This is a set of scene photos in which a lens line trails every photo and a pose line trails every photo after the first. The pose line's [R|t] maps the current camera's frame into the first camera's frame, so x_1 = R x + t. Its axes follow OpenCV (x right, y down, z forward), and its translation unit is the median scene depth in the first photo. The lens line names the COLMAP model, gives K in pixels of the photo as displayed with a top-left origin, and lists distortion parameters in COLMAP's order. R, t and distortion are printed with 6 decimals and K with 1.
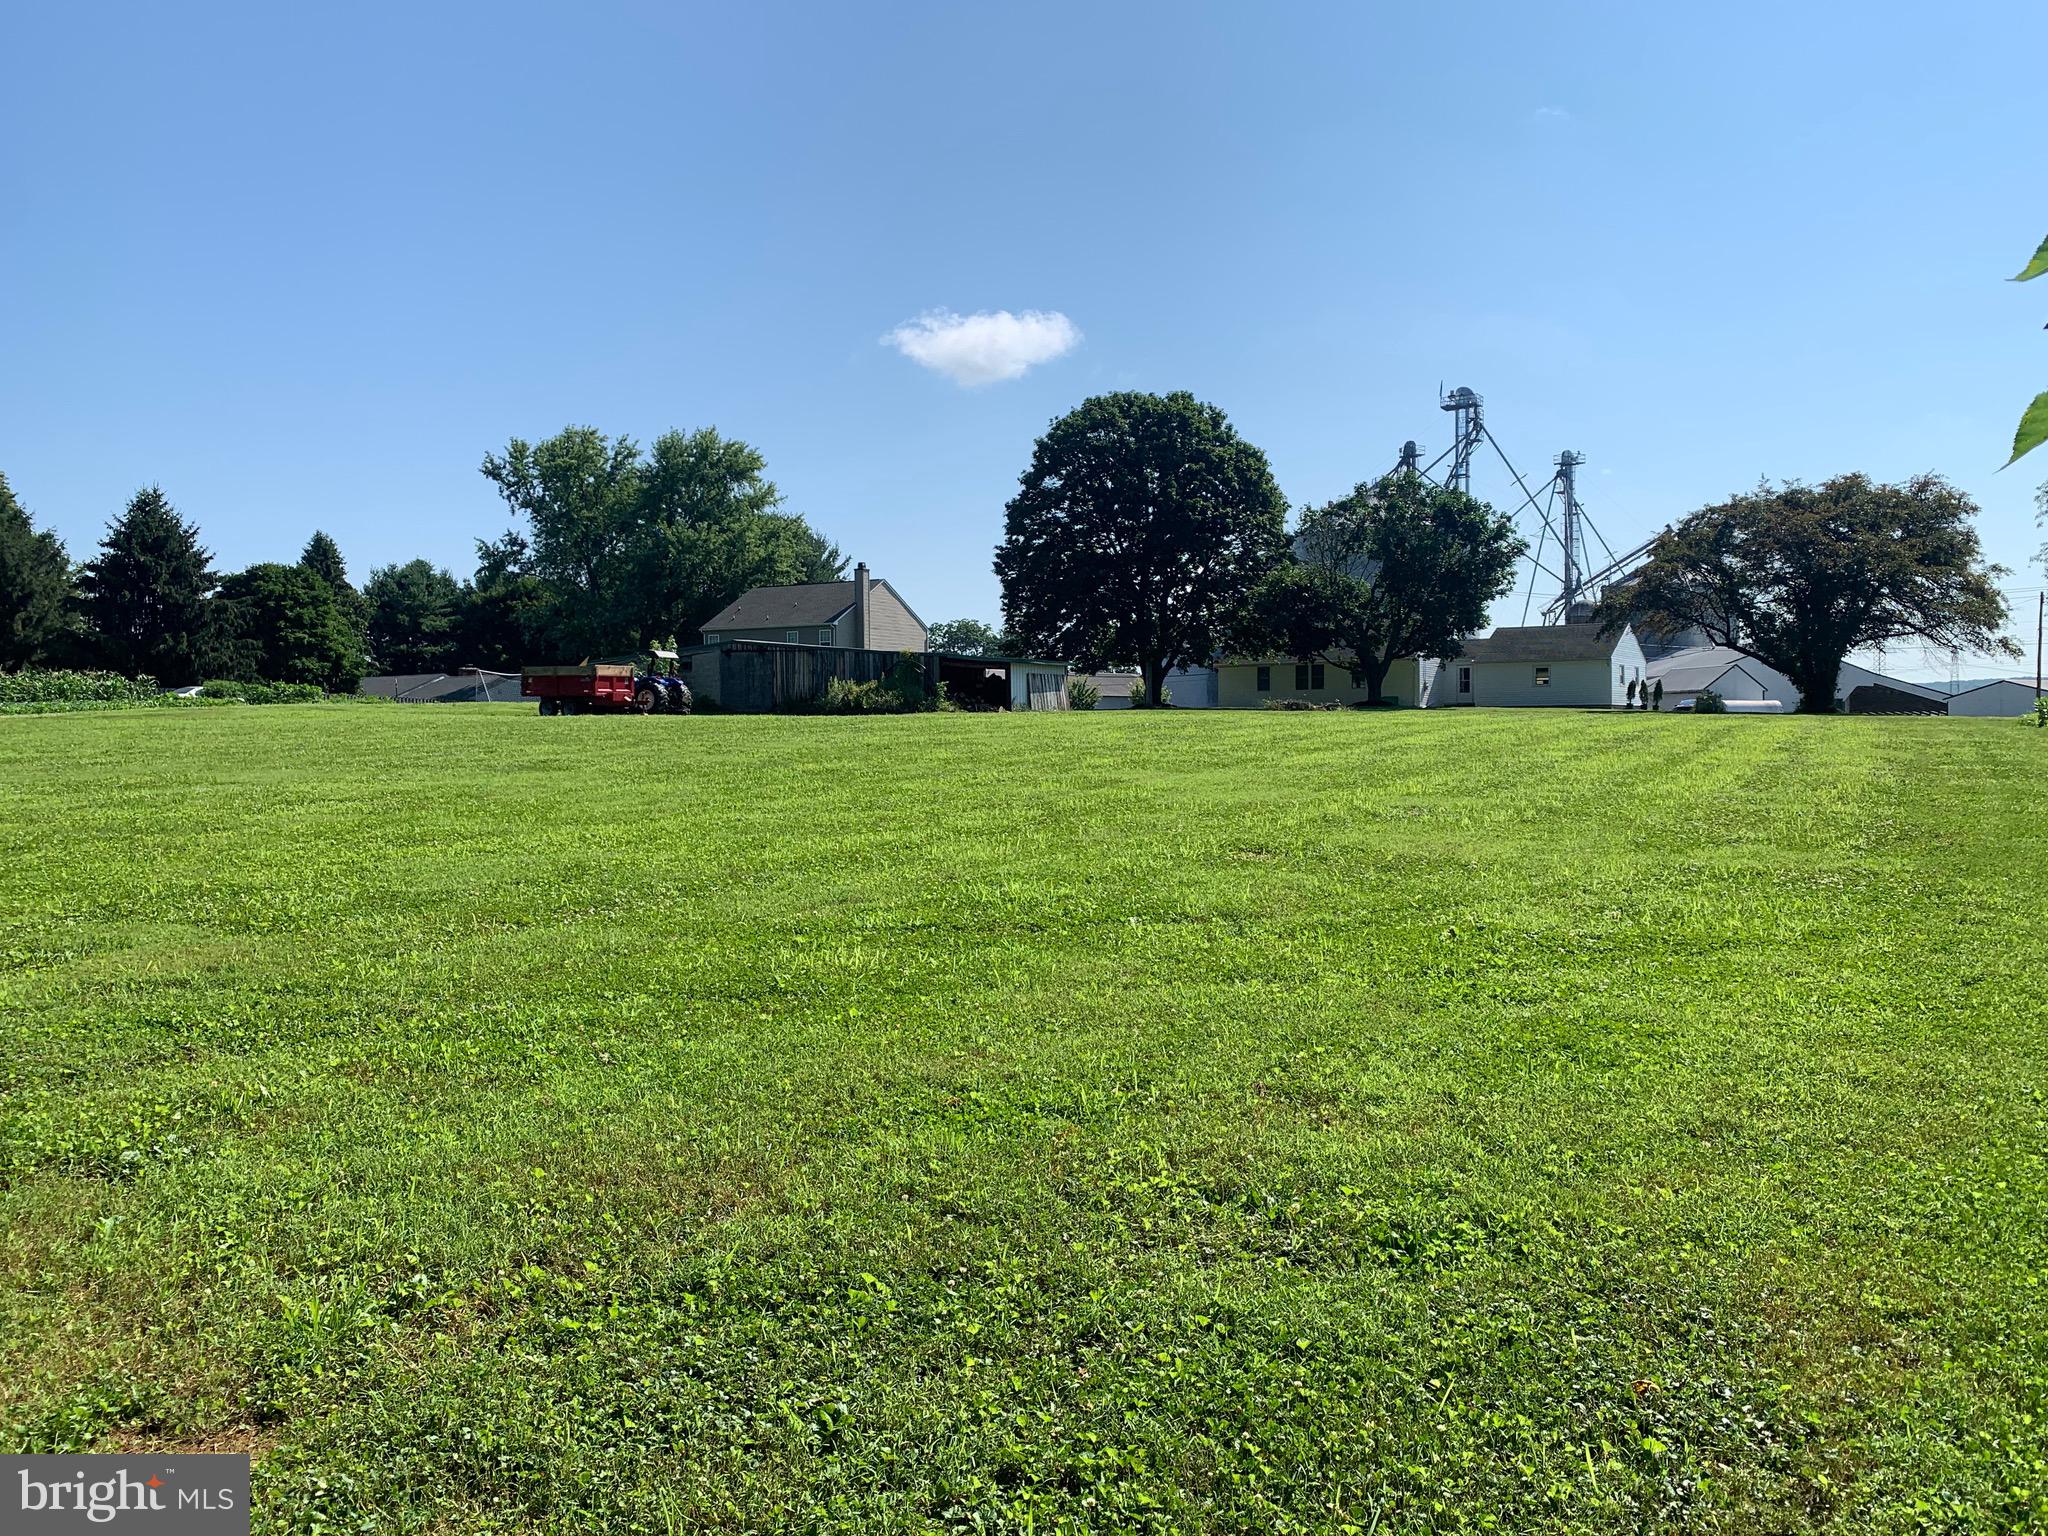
lens RADIAL K [[1953.1, 0, 1024.0], [0, 1953.1, 768.0], [0, 0, 1]] dist [-0.010018, -0.003592]
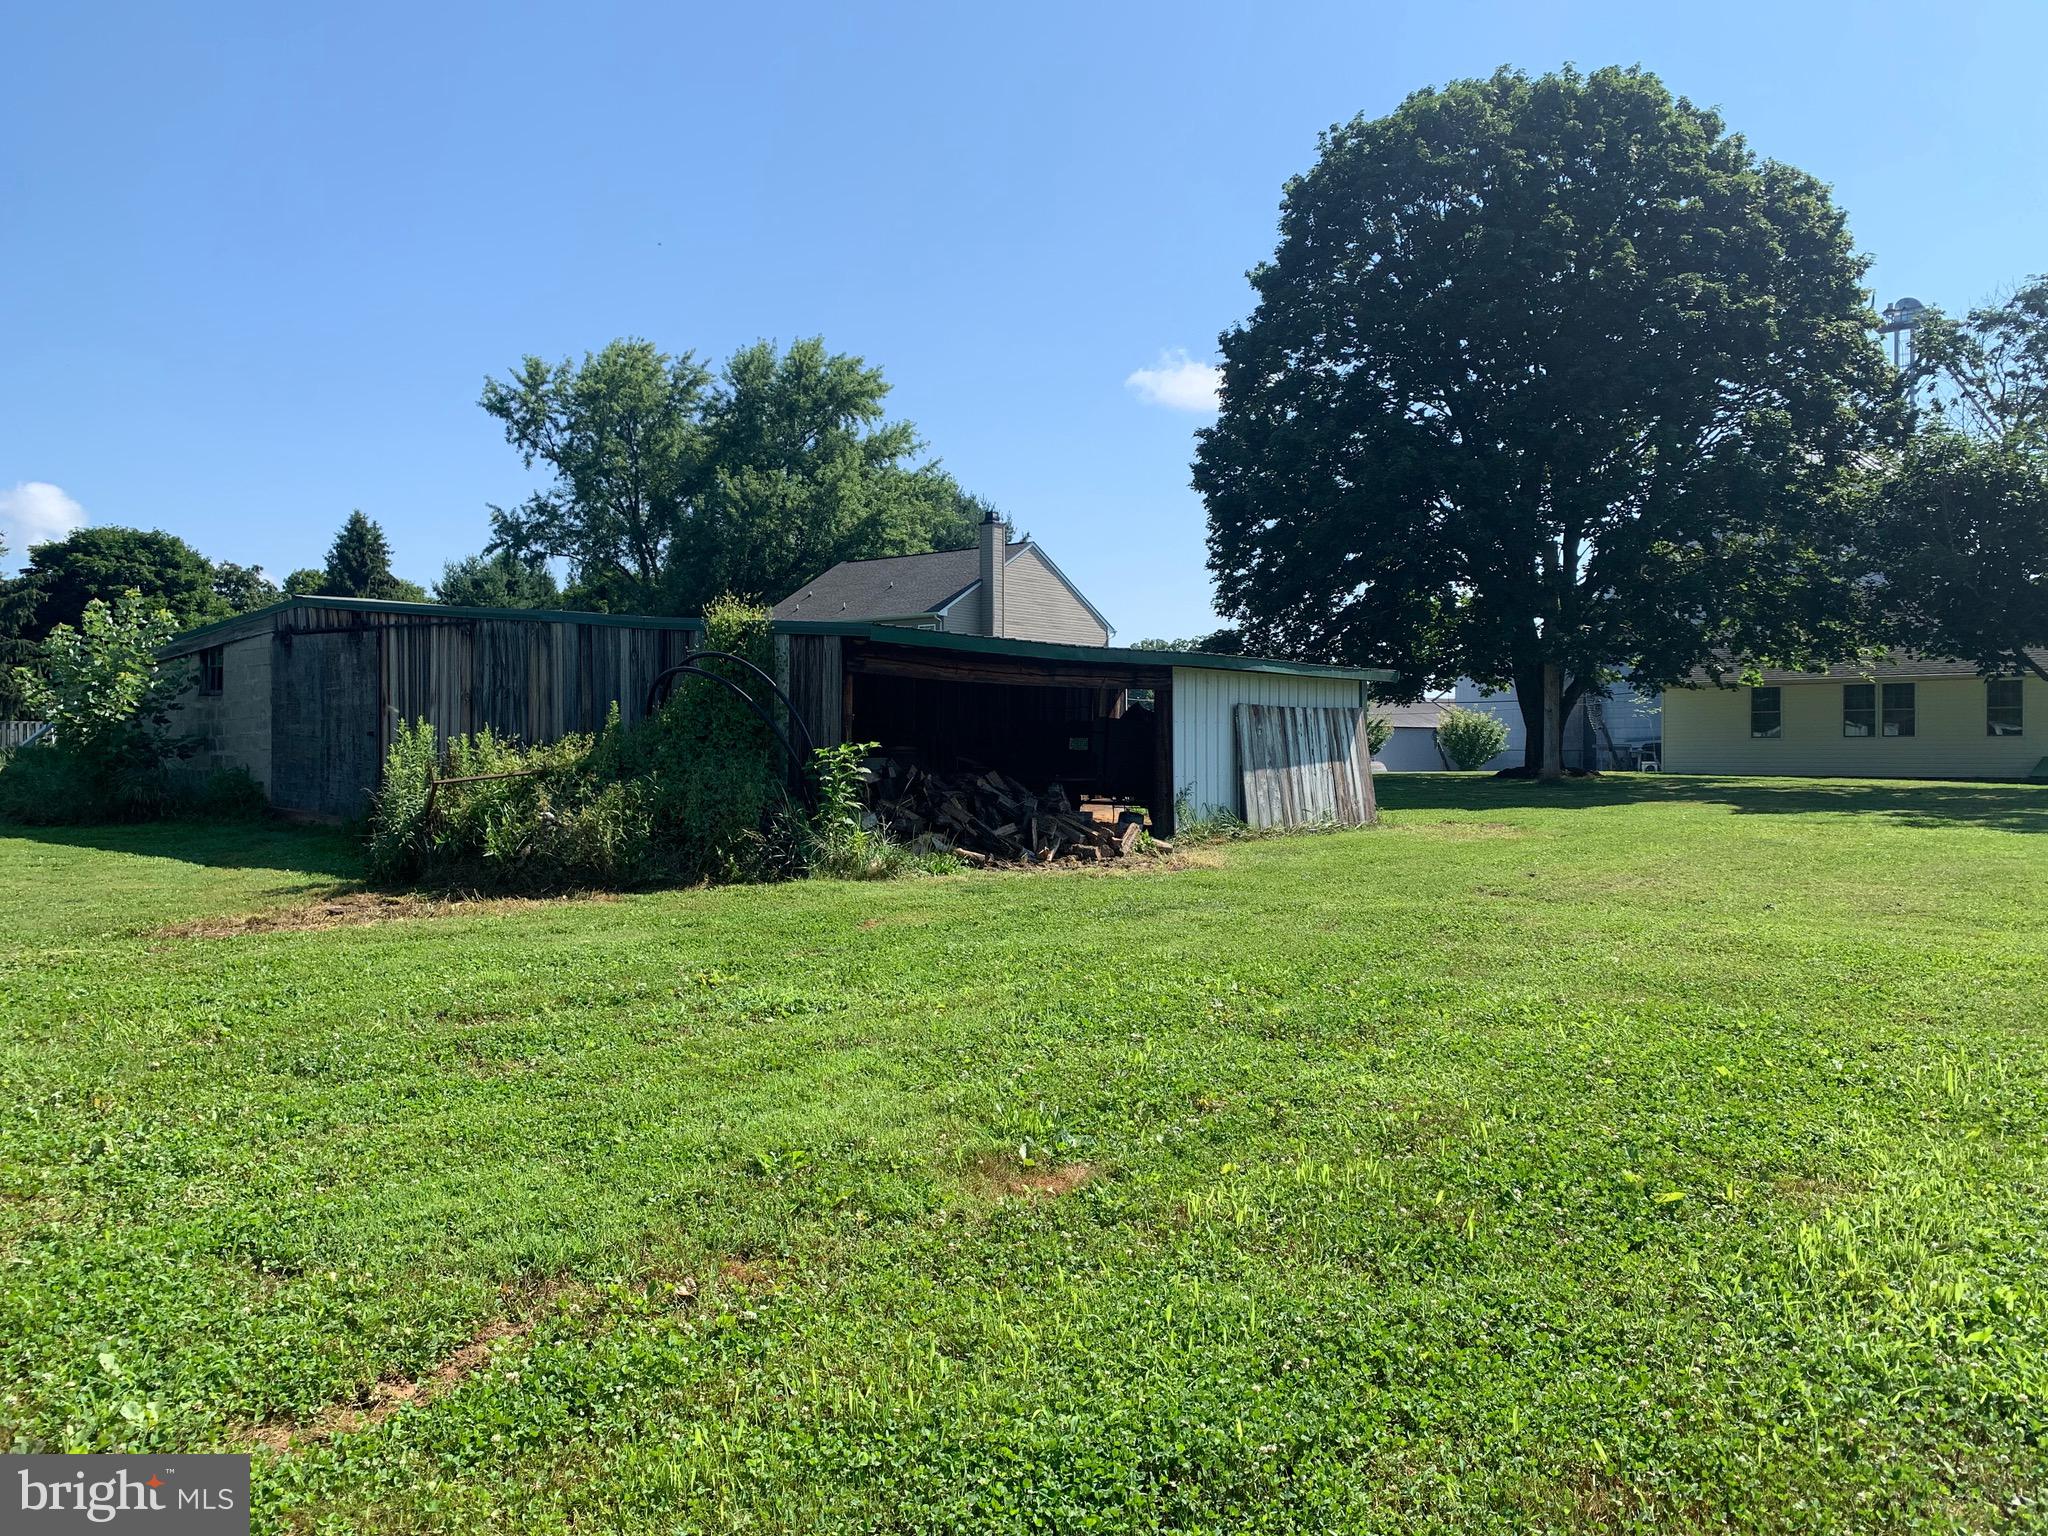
lens RADIAL K [[1556.1, 0, 982.2], [0, 1556.1, 768.2], [0, 0, 1]] dist [0.037231, -0.001005]
pose [[0.981210, 0.011481, -0.192603, 0.006300], [-0.011623, 0.999932, 0.000396, -0.024662], [0.192594, 0.001850, 0.981277, 0.486516]]
